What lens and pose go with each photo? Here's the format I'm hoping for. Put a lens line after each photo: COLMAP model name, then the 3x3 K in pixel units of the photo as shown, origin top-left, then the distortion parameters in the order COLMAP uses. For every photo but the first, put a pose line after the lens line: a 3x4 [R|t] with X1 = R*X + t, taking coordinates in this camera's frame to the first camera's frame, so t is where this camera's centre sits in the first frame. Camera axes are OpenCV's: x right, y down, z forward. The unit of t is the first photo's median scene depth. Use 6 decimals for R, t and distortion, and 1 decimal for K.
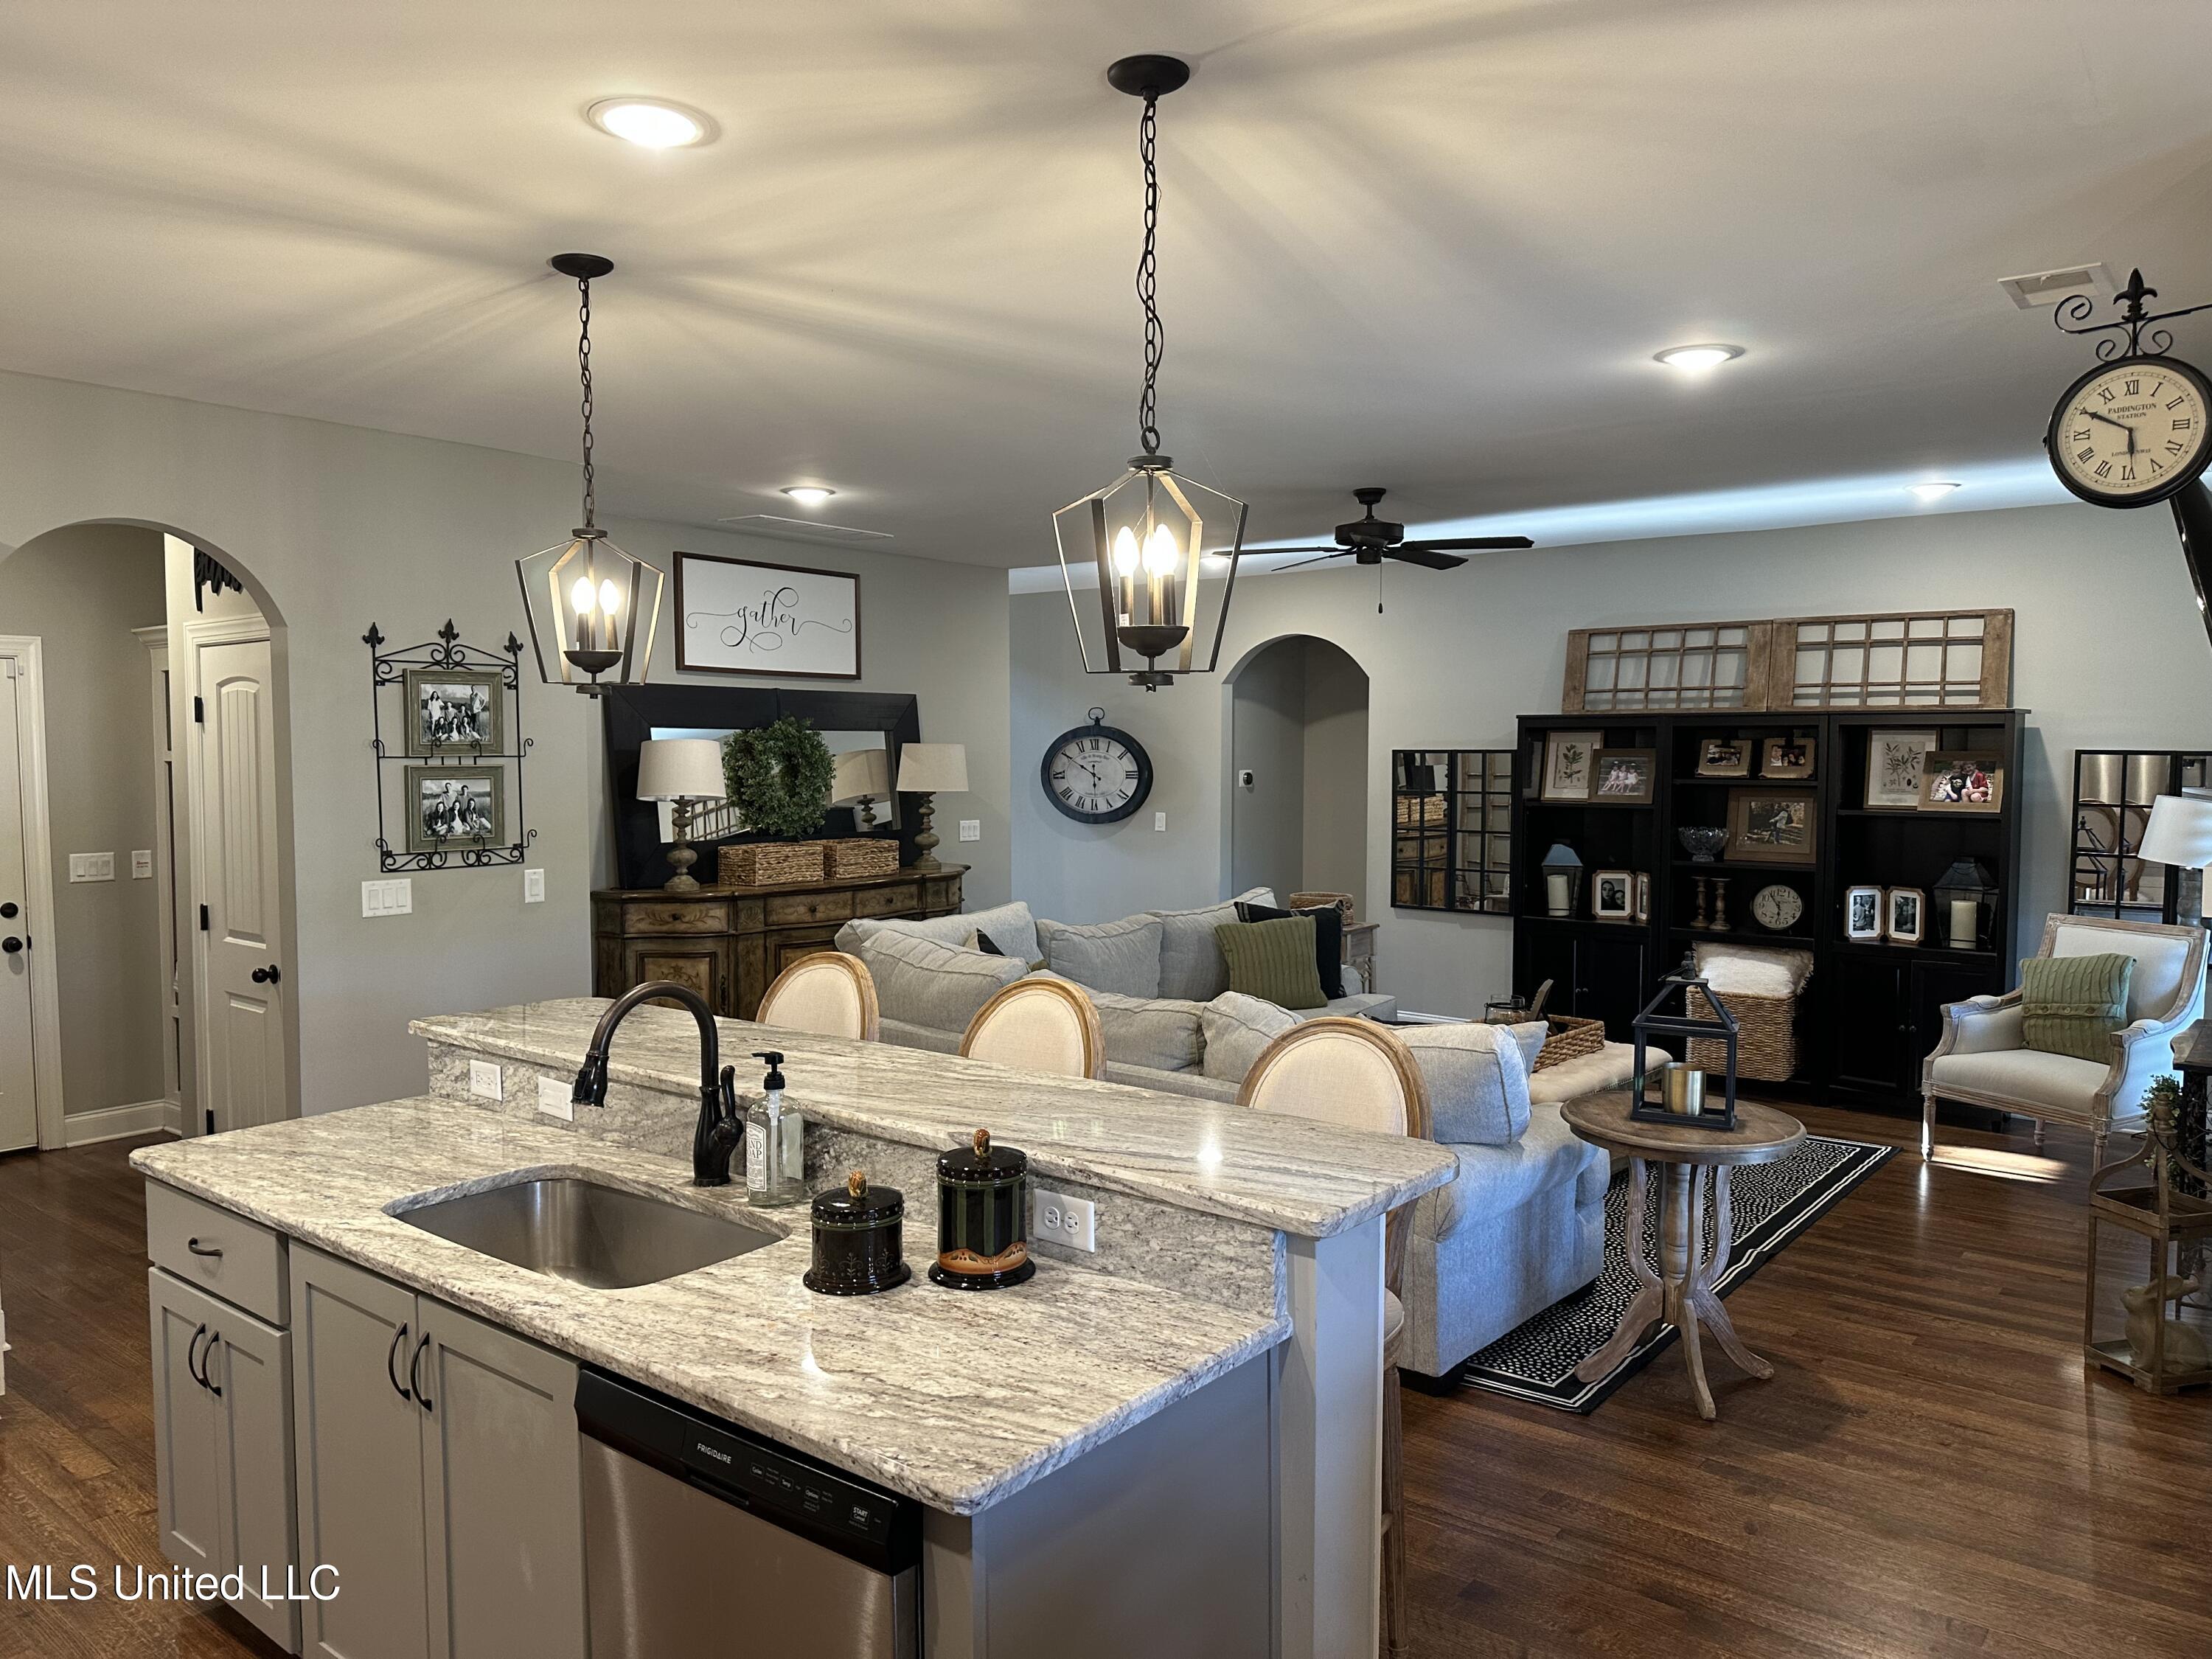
lens RADIAL K [[1543.8, 0, 1101.7], [0, 1543.8, 824.9], [0, 0, 1]] dist [0.152309, -0.213237]
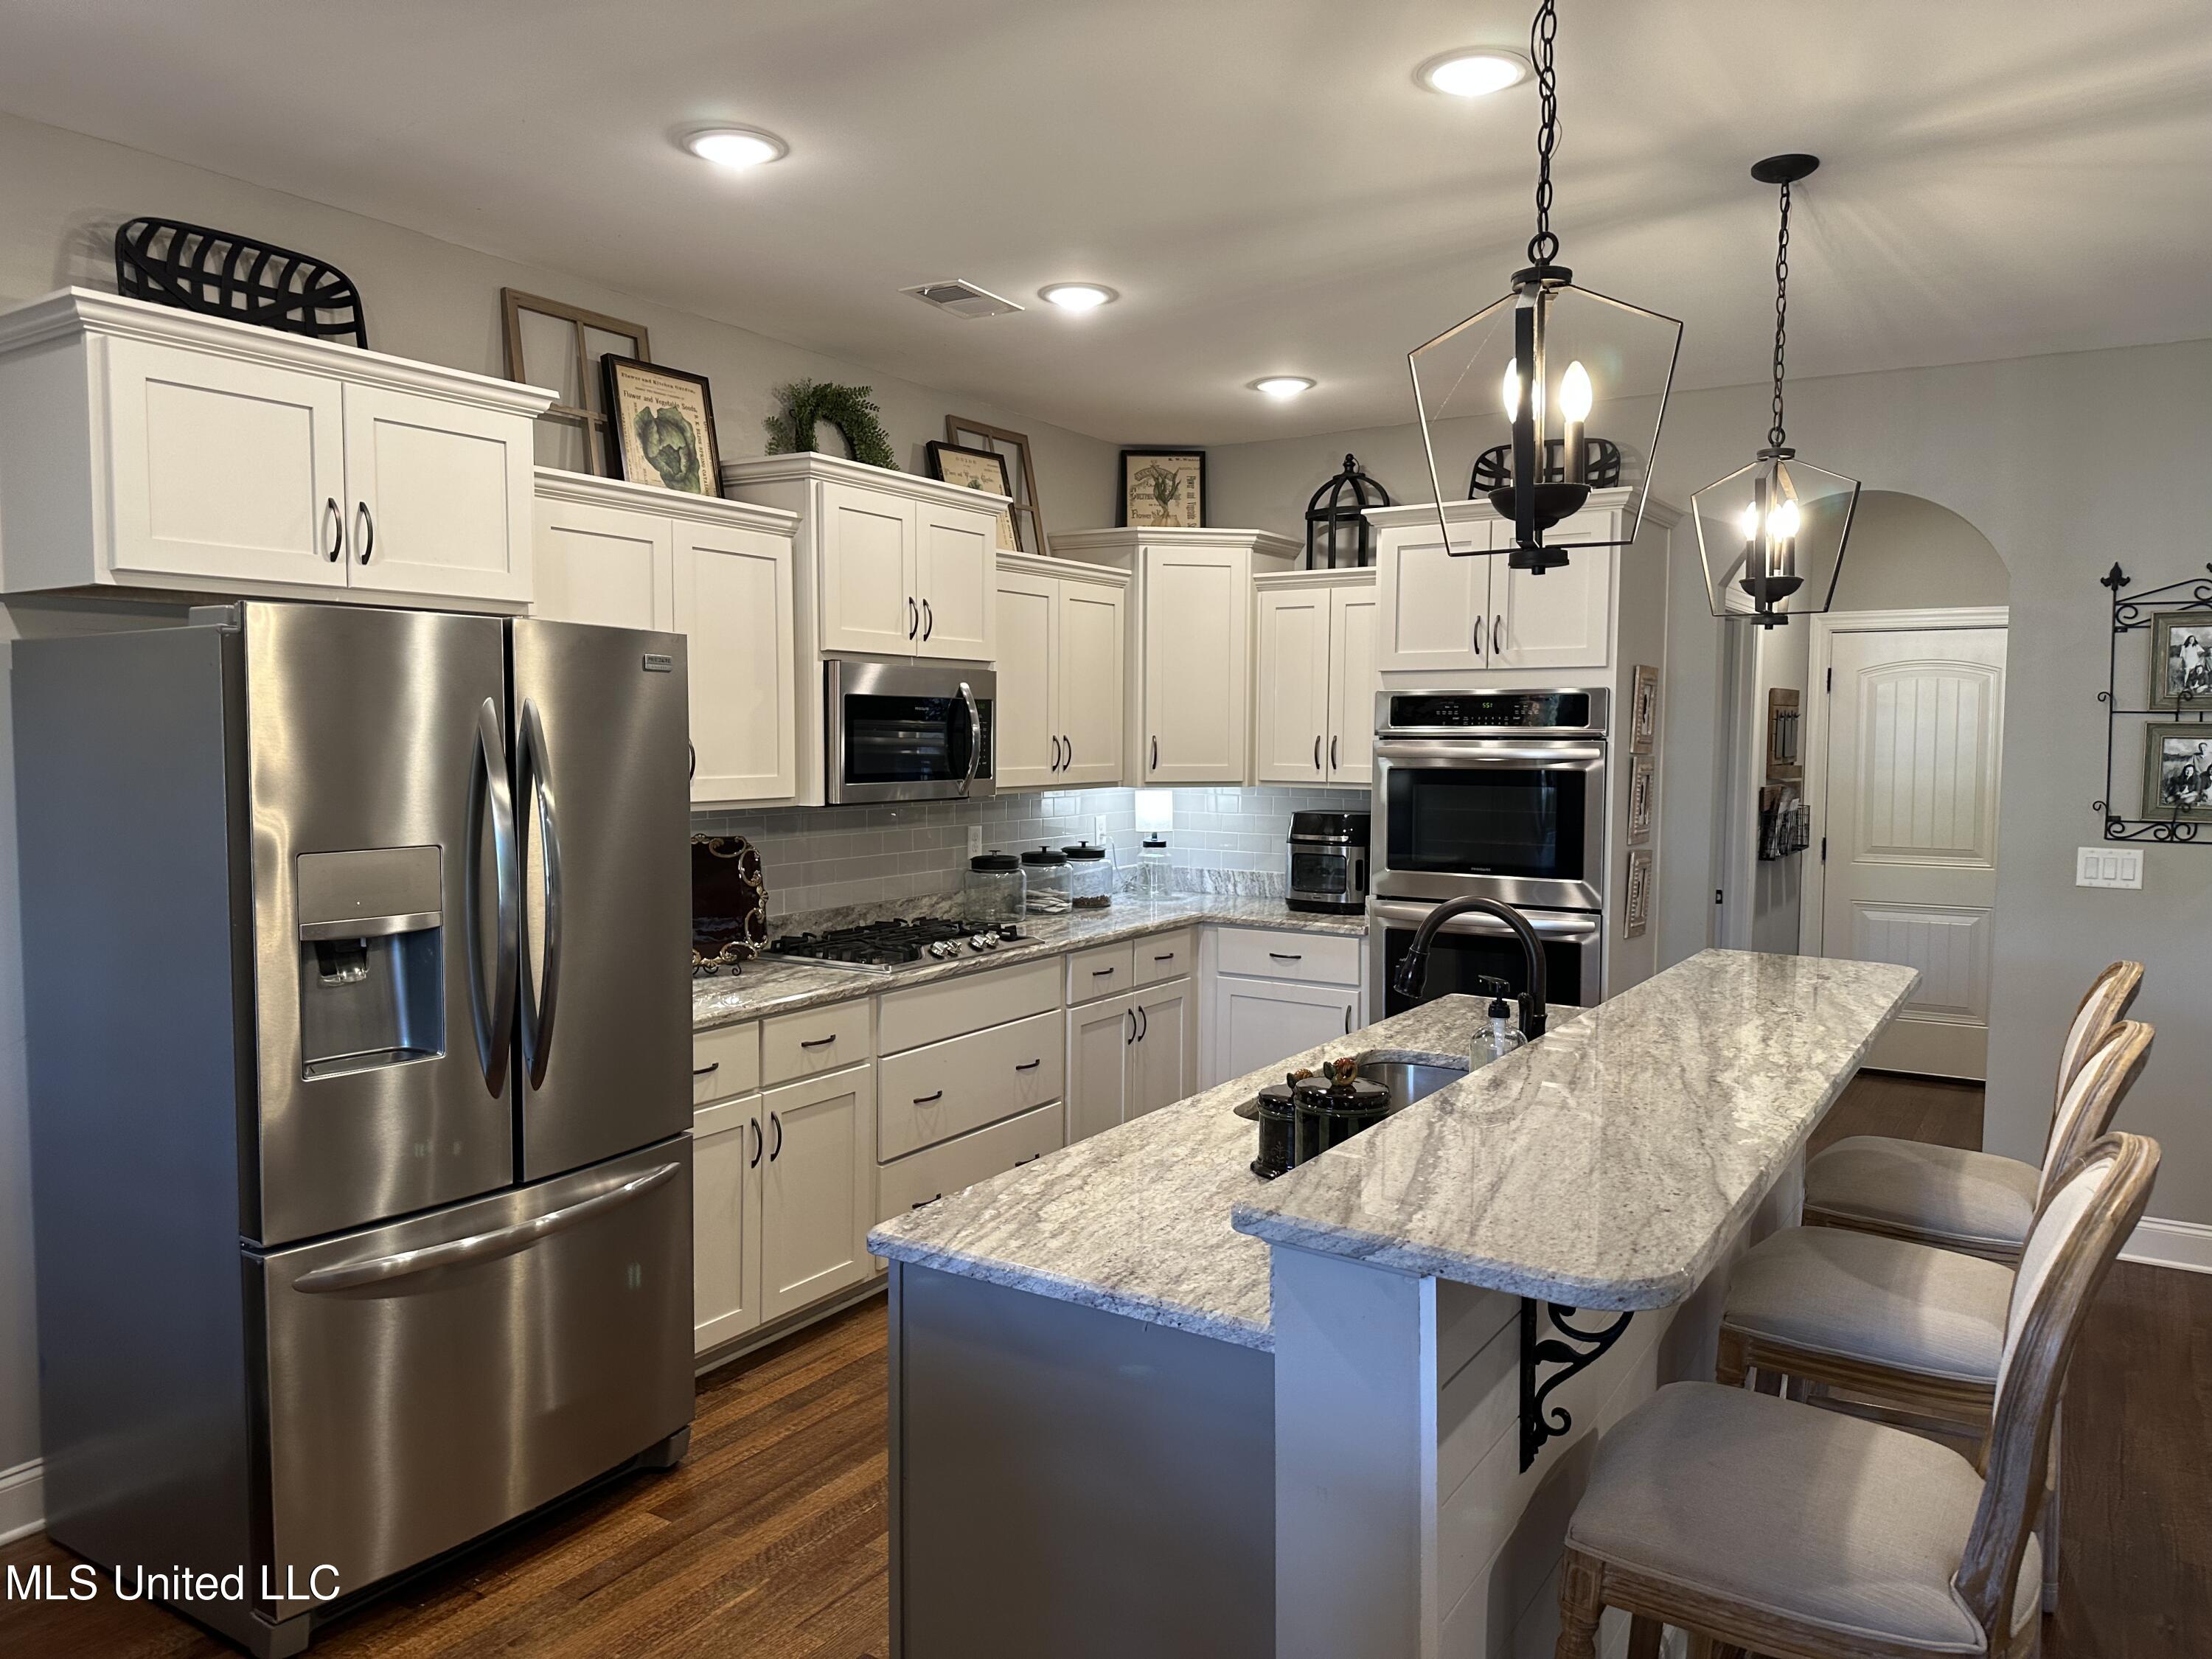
lens RADIAL K [[1551.5, 0, 1119.4], [0, 1551.5, 821.8], [0, 0, 1]] dist [0.081665, -0.099423]
pose [[0.112882, 0.067547, -0.991310, 0.378666], [-0.063920, 0.996114, 0.060595, 0.001465], [0.991550, 0.056525, 0.116761, 0.335503]]
